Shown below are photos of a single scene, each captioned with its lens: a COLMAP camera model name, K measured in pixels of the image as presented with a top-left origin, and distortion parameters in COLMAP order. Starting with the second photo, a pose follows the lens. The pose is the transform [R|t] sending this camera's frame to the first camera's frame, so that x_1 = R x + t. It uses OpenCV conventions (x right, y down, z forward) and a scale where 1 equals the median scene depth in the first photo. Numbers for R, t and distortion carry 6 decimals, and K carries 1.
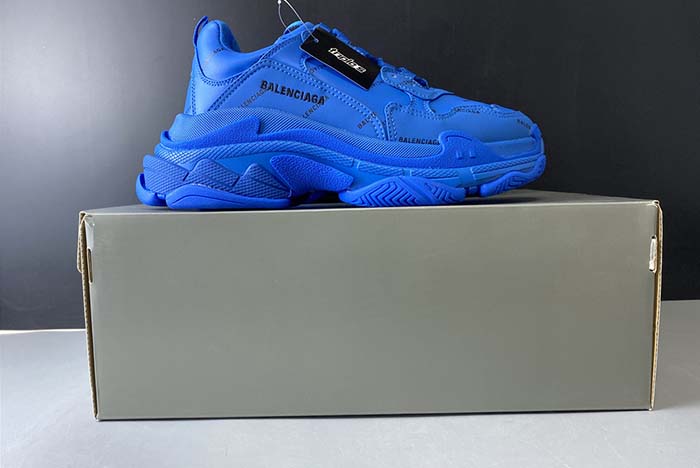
lens RADIAL K [[509.5, 0, 350.0], [0, 509.5, 234.0], [0, 0, 1]] dist [0.002937, -0.000553]
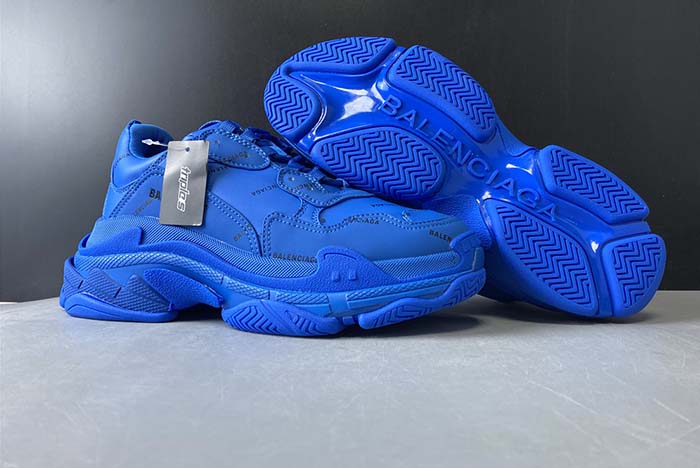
lens RADIAL K [[509.5, 0, 350.0], [0, 509.5, 234.0], [0, 0, 1]] dist [0.002937, -0.000553]
pose [[0.957282, 0.022745, -0.288260, 0.475709], [-0.050569, 0.994707, -0.089447, -0.150579], [0.284699, 0.100204, 0.953365, 0.200047]]
